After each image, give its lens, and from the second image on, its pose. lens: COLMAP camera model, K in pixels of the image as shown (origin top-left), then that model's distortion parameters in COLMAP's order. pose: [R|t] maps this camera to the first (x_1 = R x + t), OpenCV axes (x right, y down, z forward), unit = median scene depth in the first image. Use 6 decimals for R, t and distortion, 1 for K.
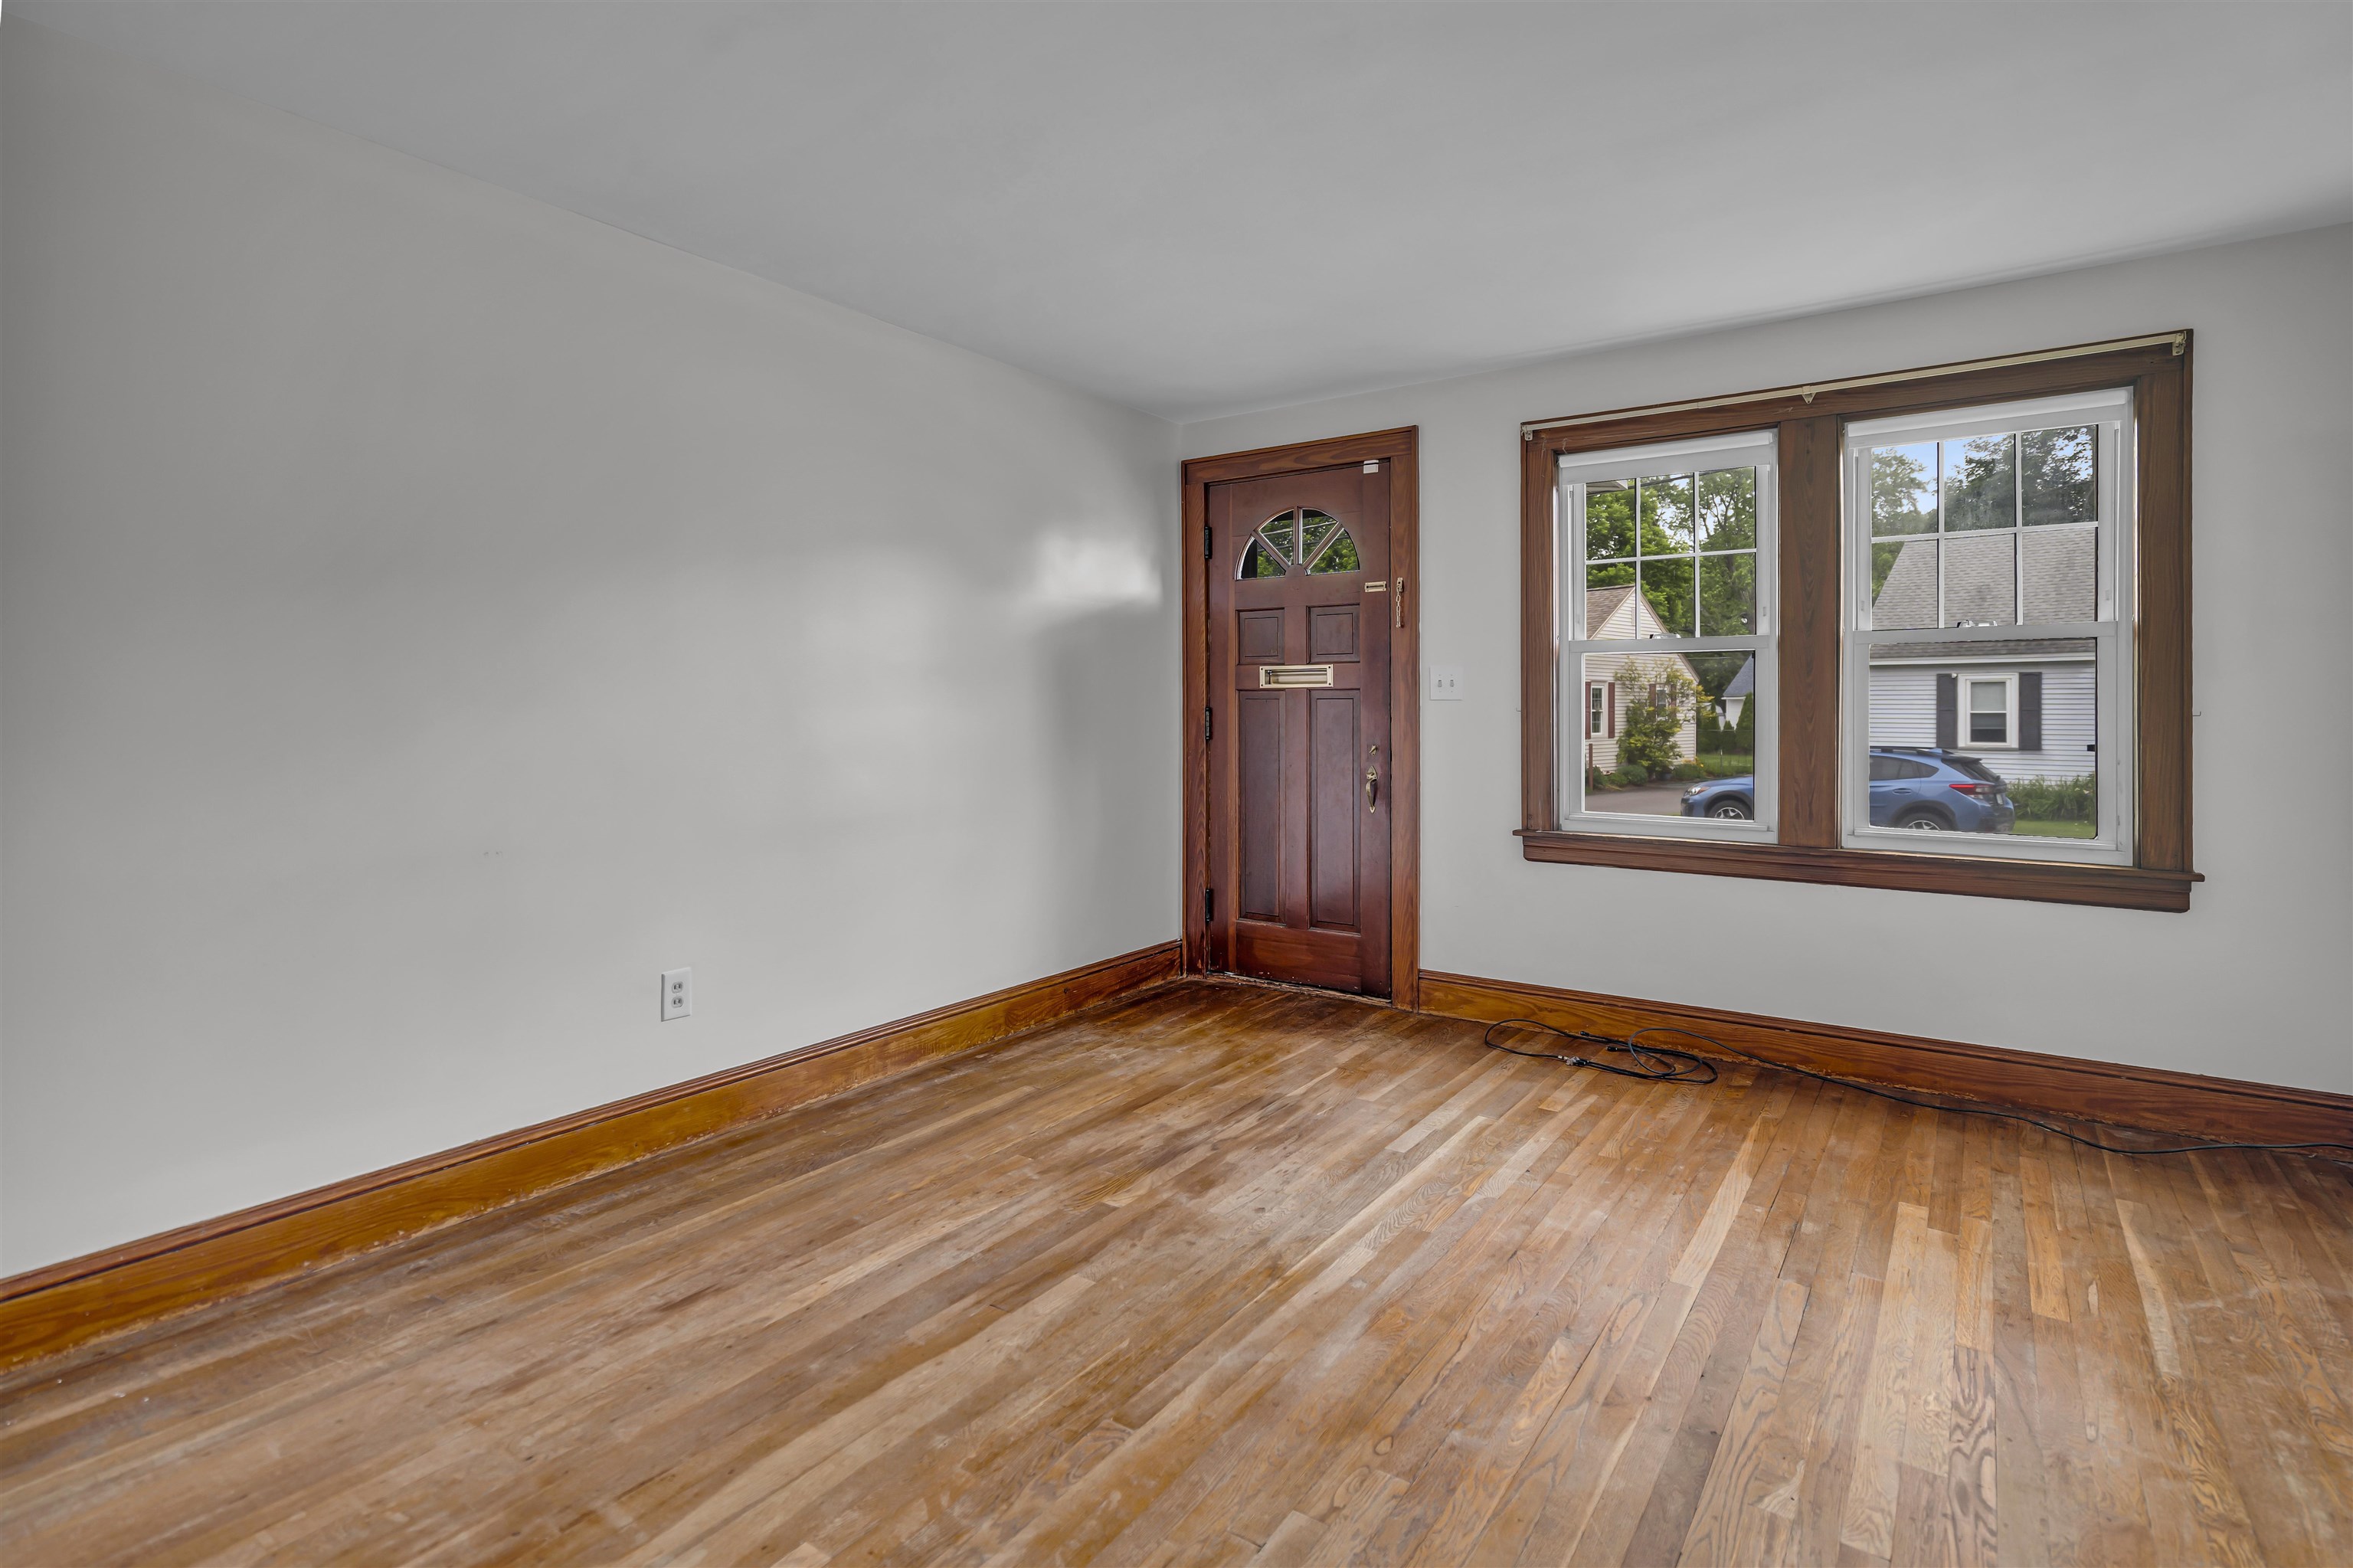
lens RADIAL K [[1131.8, 0, 1180.7], [0, 1131.8, 709.8], [0, 0, 1]] dist [-0.003448, -0.000432]
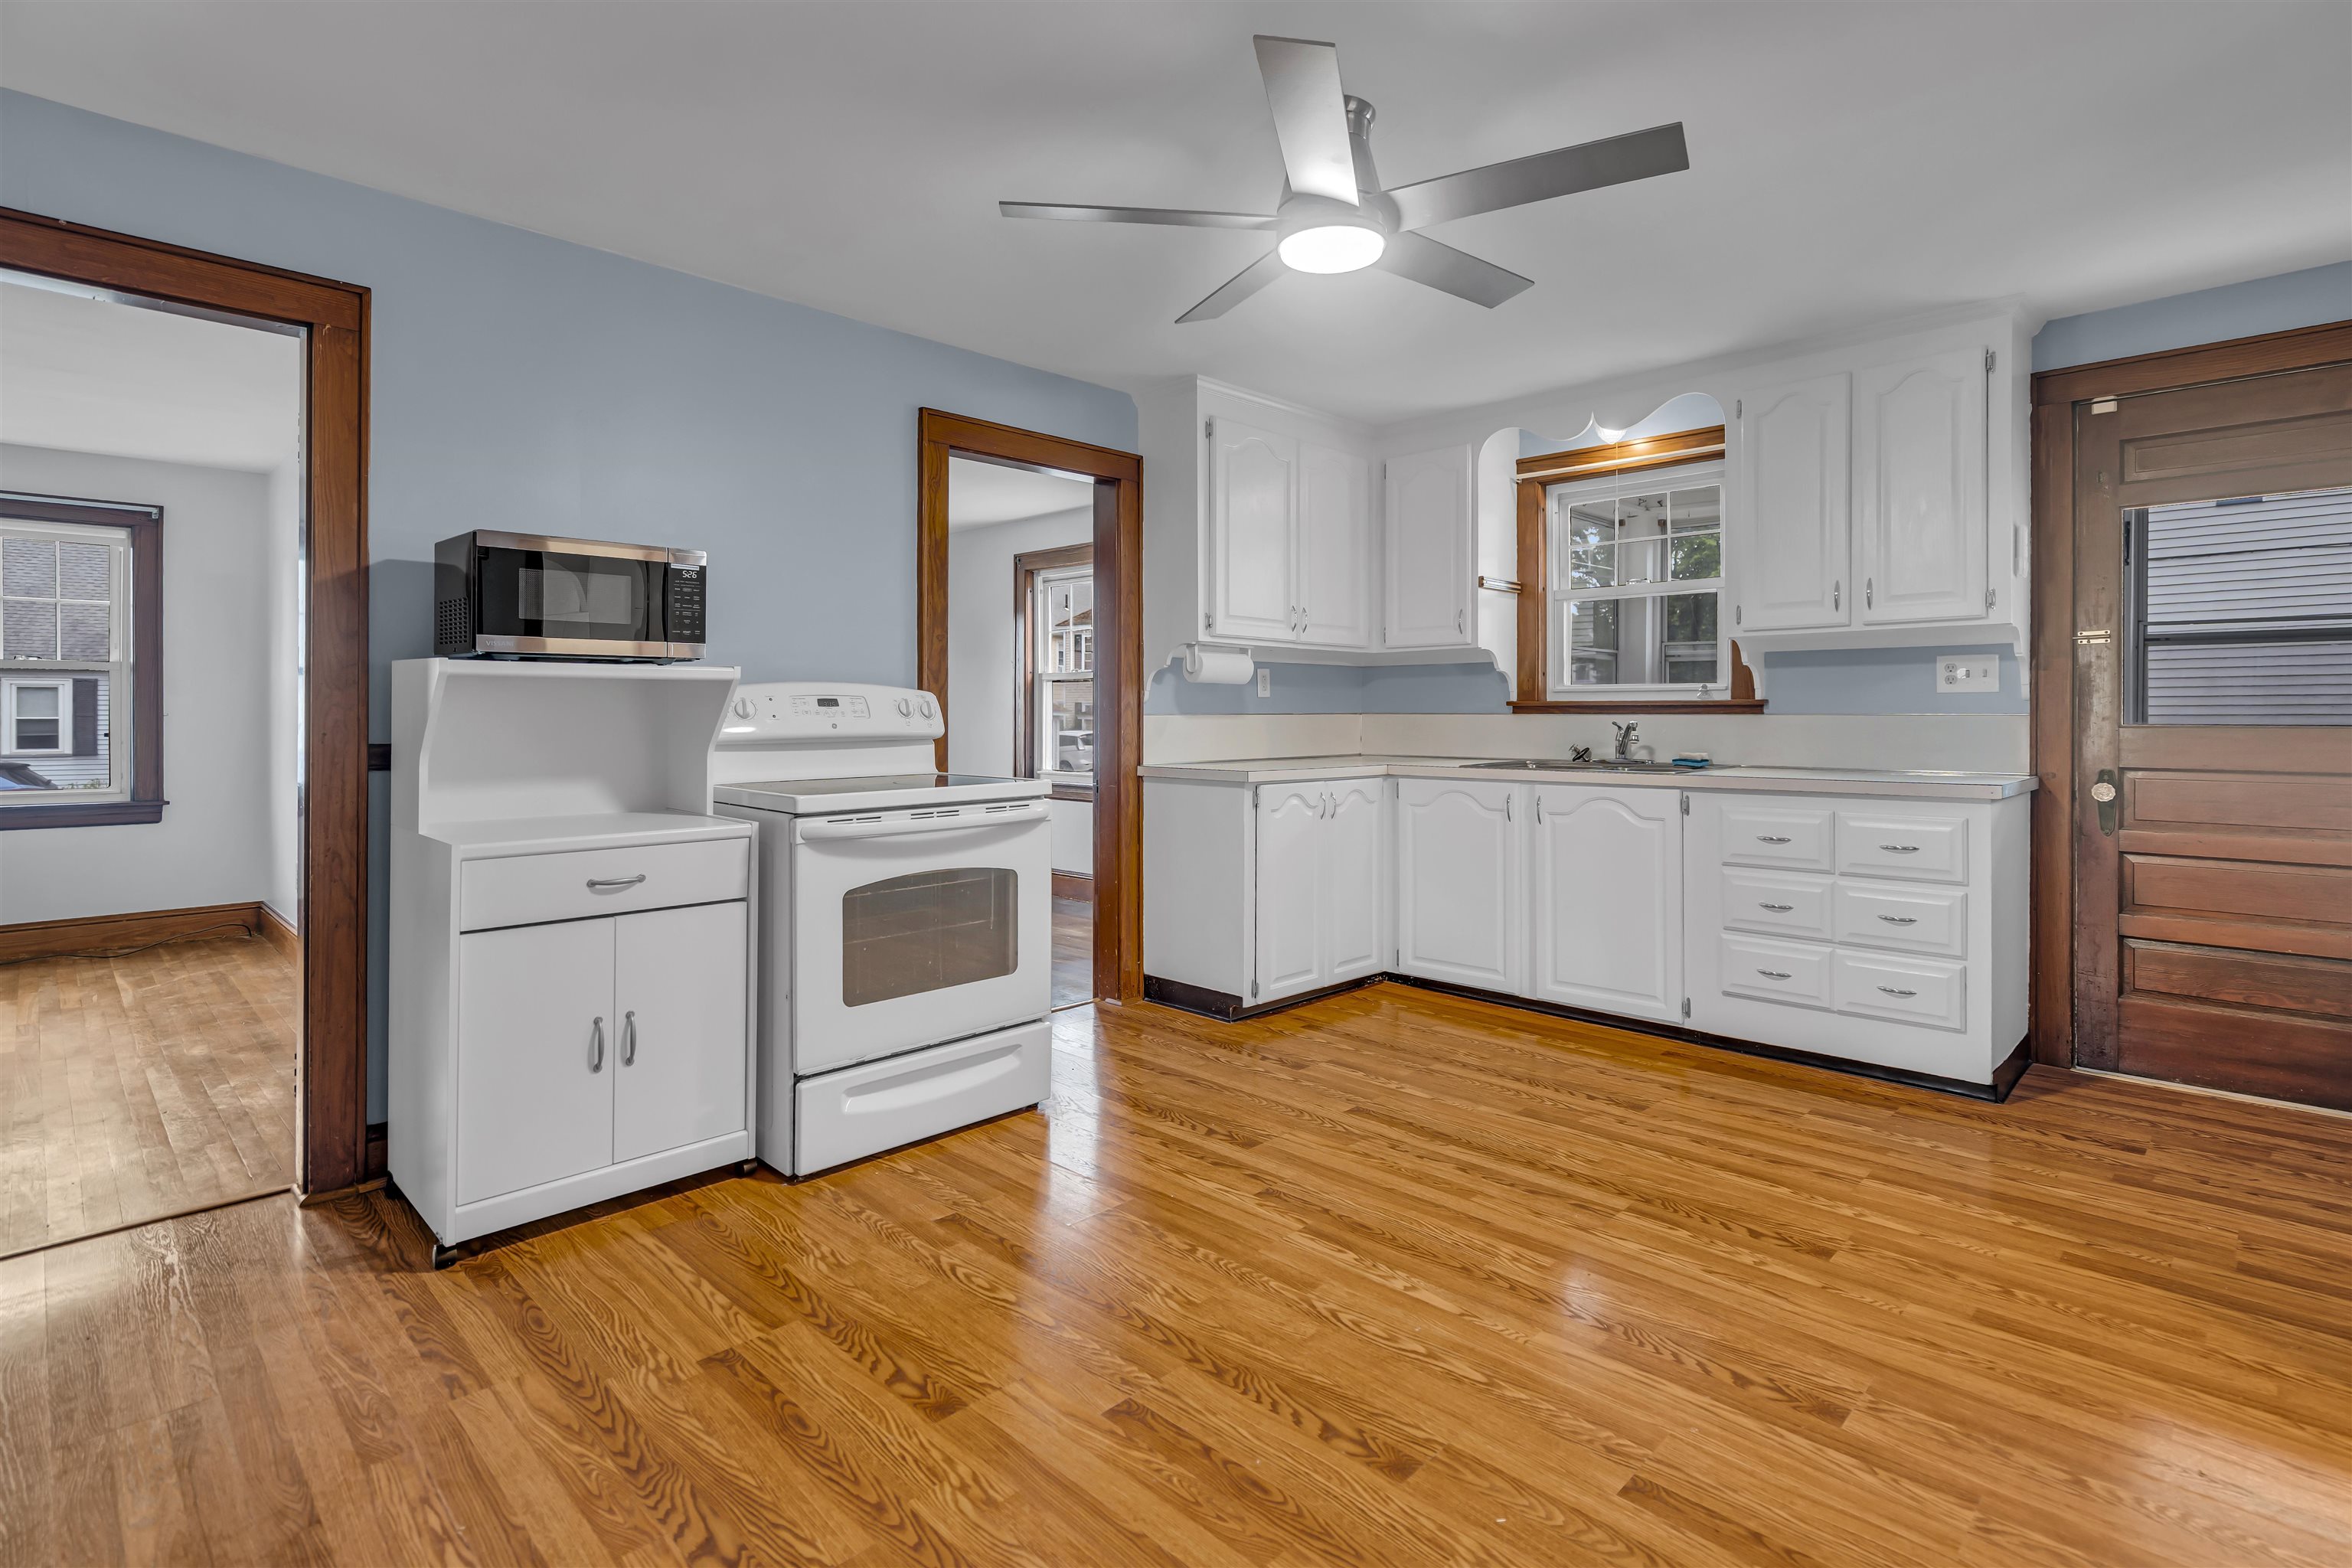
lens RADIAL K [[1131.2, 0, 1180.2], [0, 1131.2, 709.8], [0, 0, 1]] dist [-0.003448, -0.000432]
pose [[0.157589, 0.003184, 0.987500, -0.113292], [0.002602, 0.999990, -0.003639, 0.001286], [-0.987501, 0.003143, 0.157579, -0.159693]]
